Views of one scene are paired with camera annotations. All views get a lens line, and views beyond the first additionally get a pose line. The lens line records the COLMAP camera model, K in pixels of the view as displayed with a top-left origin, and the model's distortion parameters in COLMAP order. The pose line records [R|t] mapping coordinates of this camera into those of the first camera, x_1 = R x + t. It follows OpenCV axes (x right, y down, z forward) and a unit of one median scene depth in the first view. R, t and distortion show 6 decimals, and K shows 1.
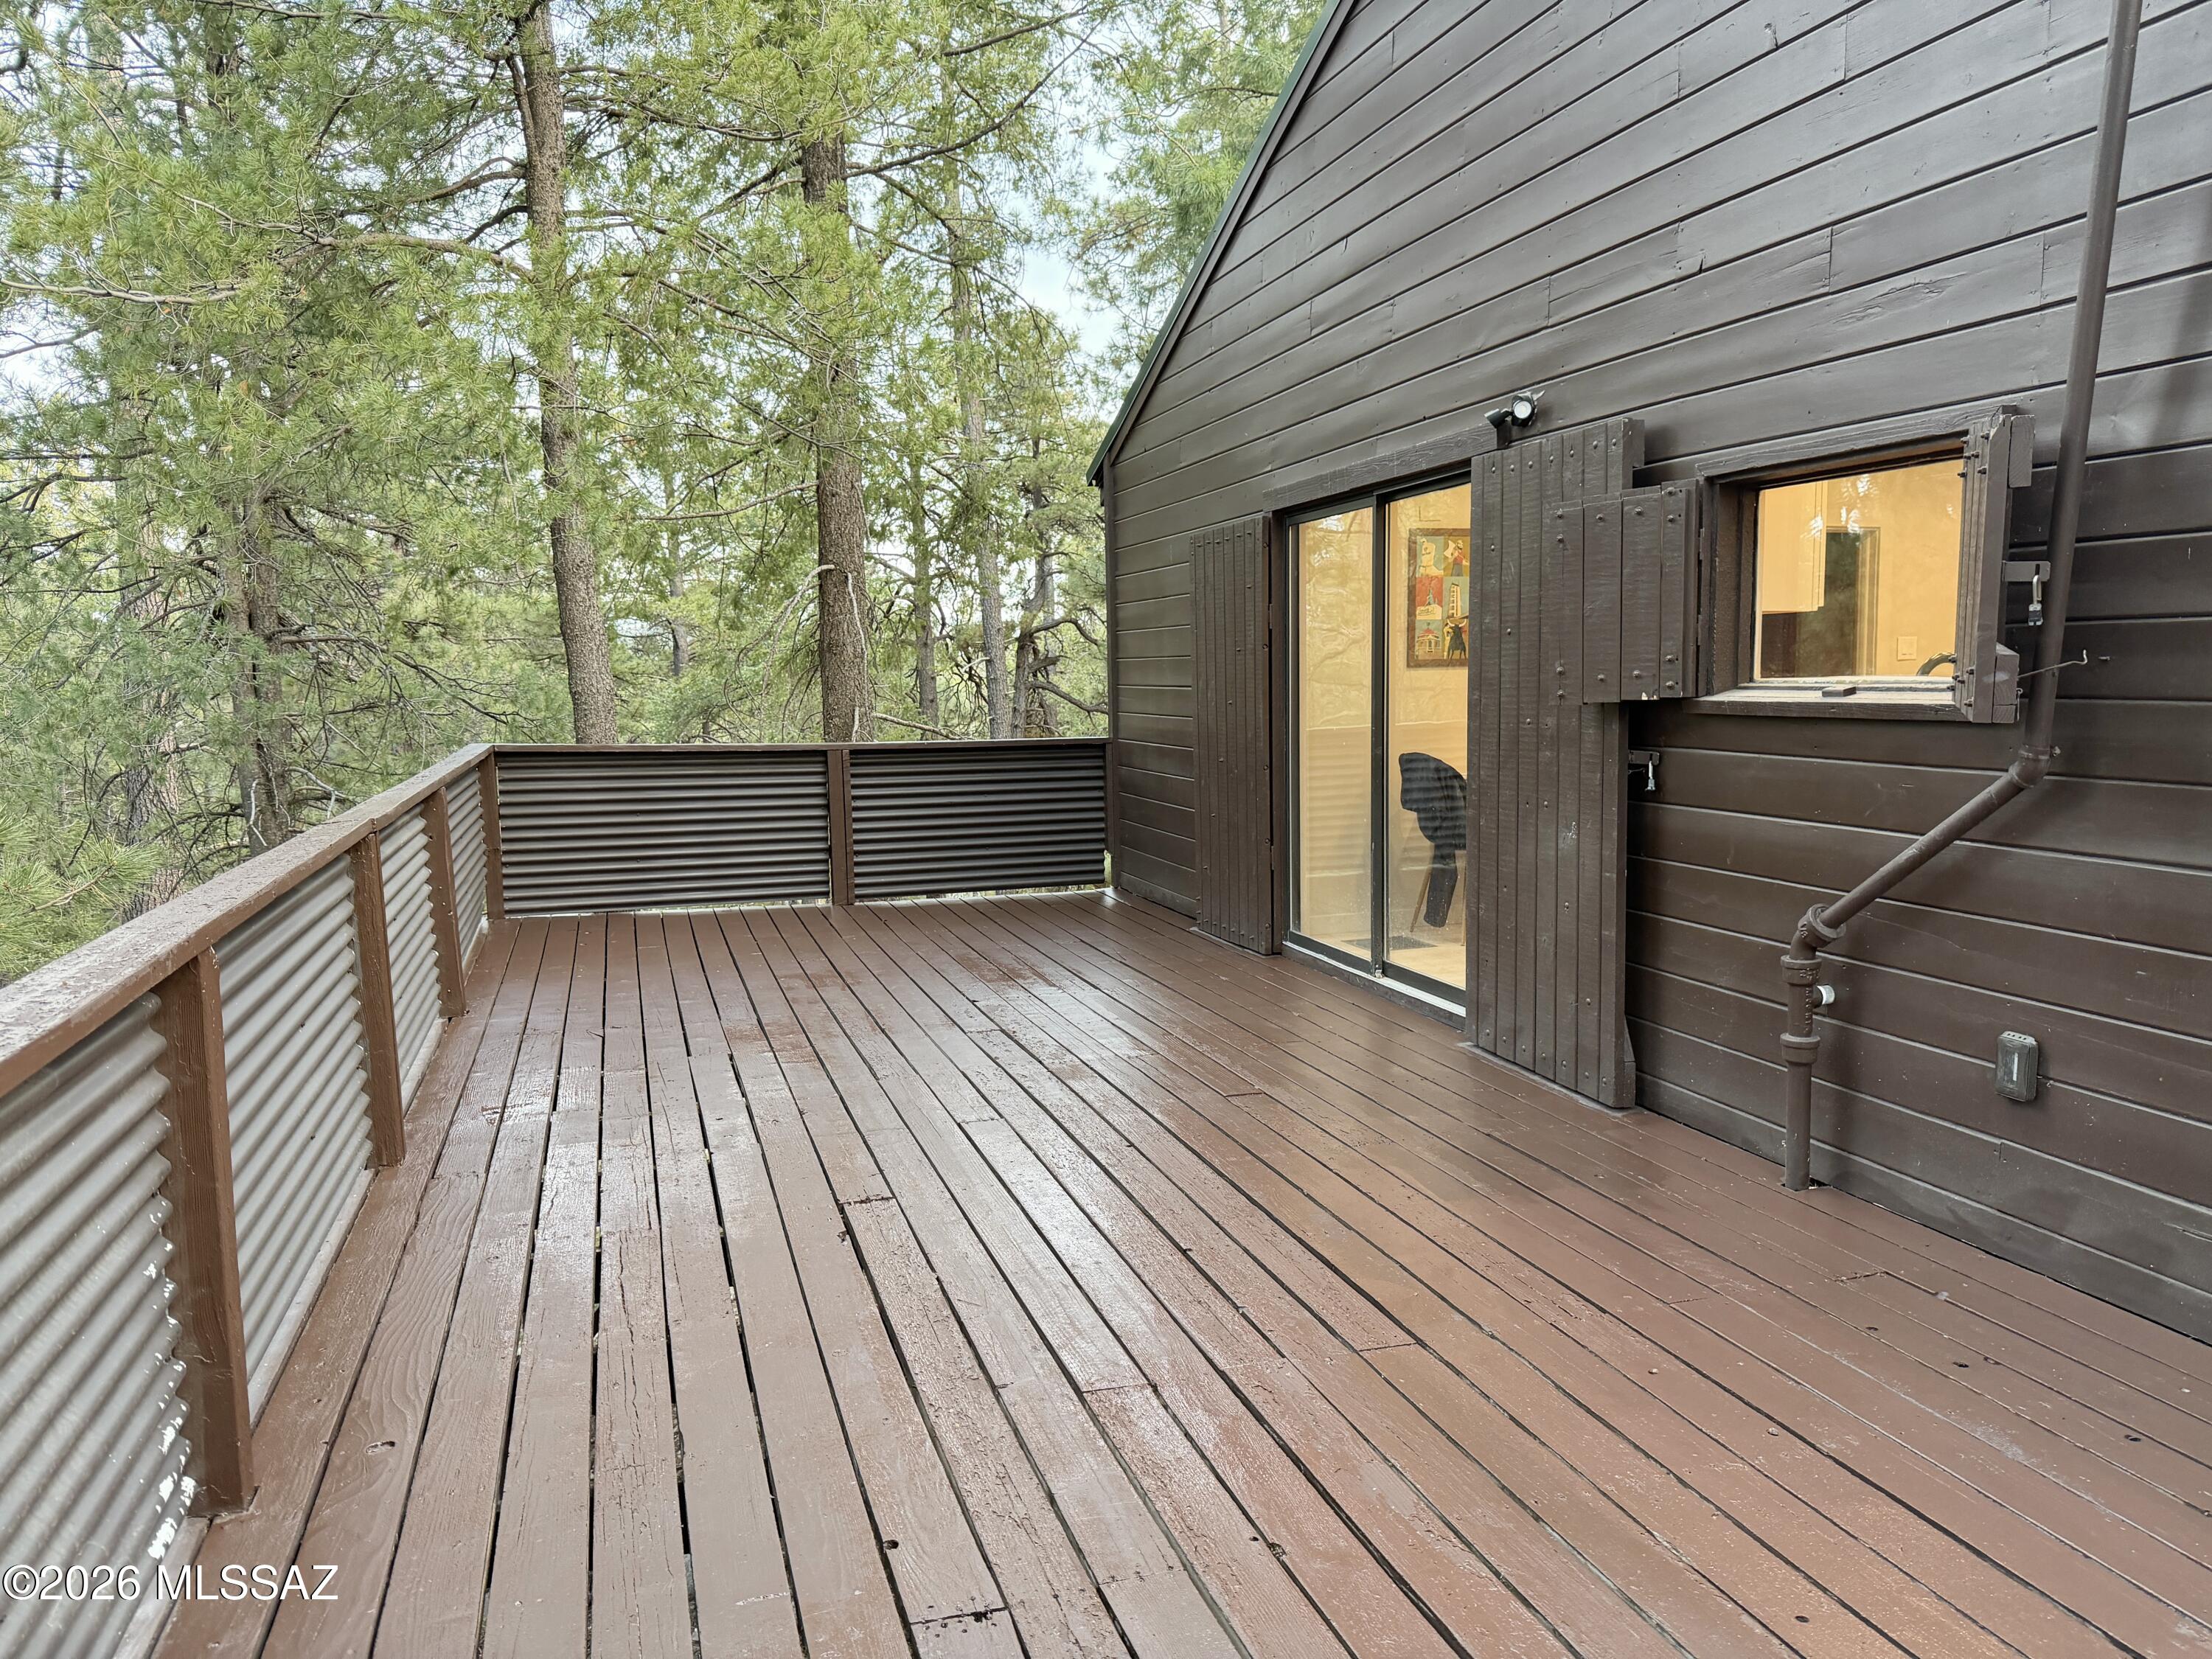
lens RADIAL K [[1547.0, 0, 1106.0], [0, 1547.0, 829.5], [0, 0, 1]] dist [0.080503, -0.136492]
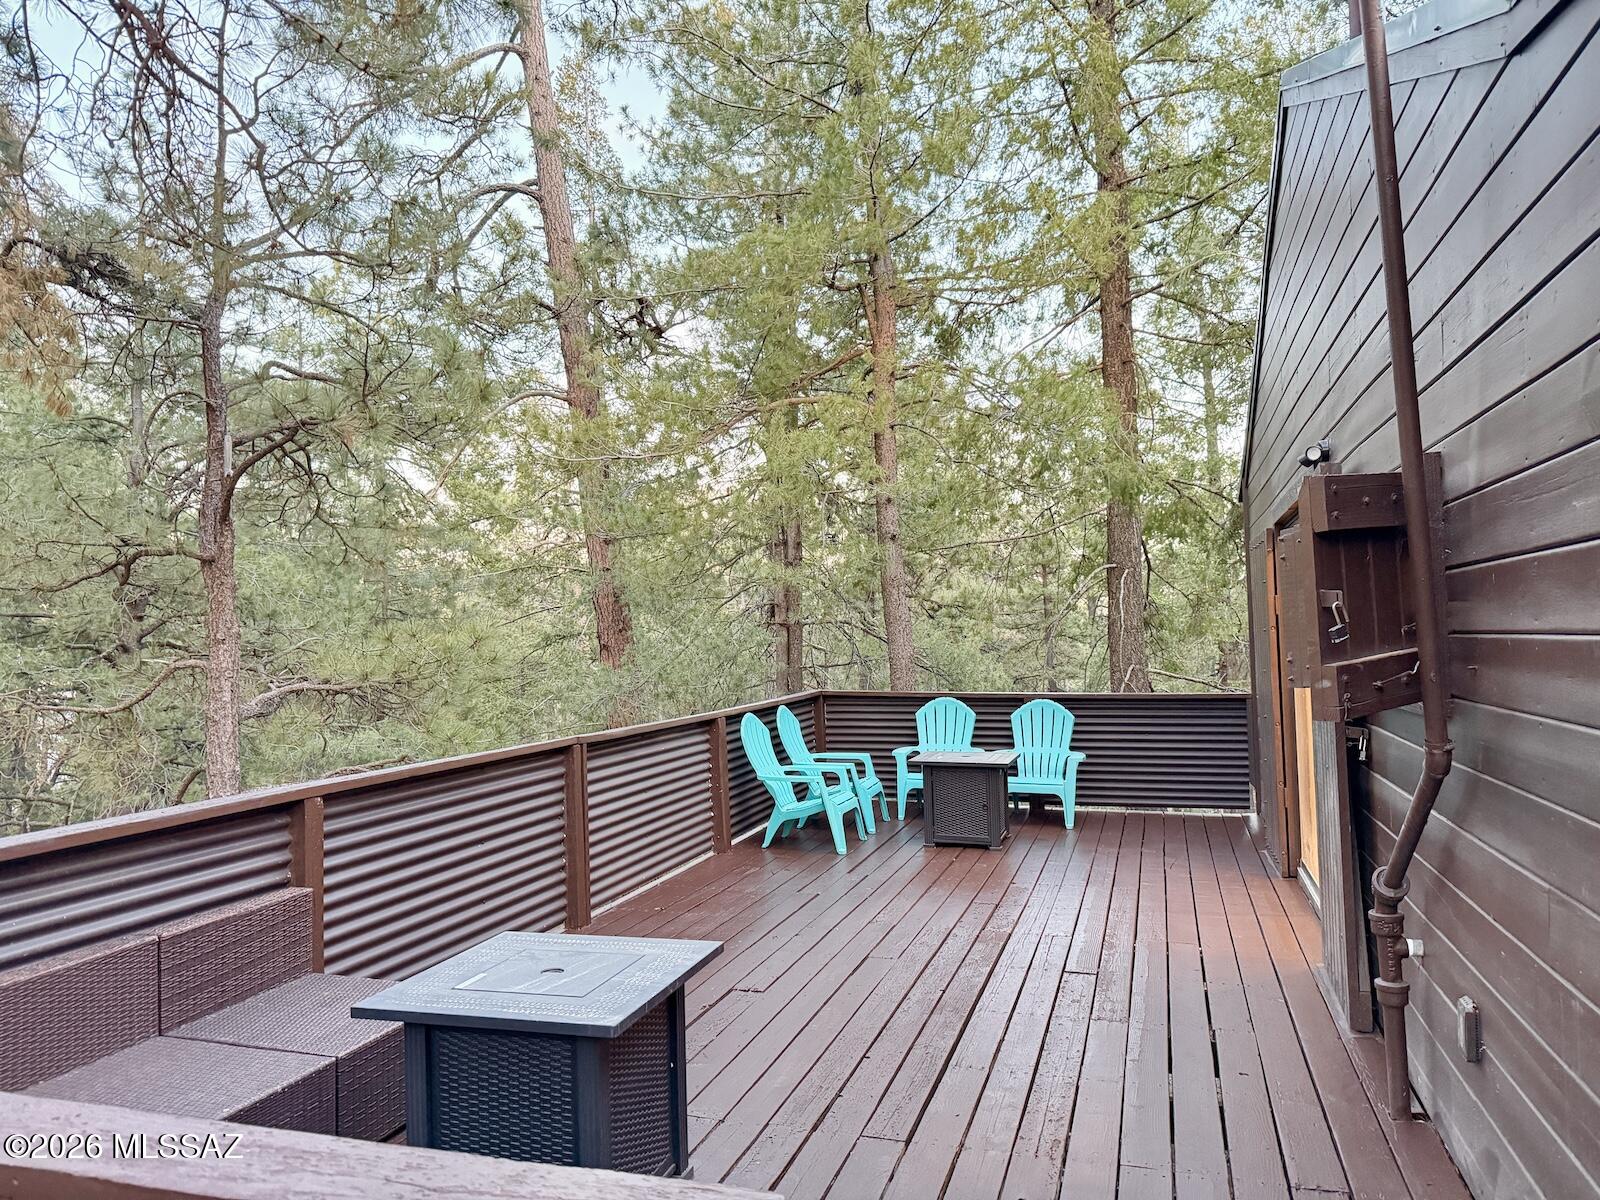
lens RADIAL K [[1131.2, 0, 804.2], [0, 1131.2, 597.1], [0, 0, 1]] dist [0.019318, -0.028865]
pose [[0.821985, -0.026526, -0.568891, 0.497203], [-0.047599, 0.992220, -0.115041, -0.029086], [0.567517, 0.121641, 0.814327, 0.024528]]
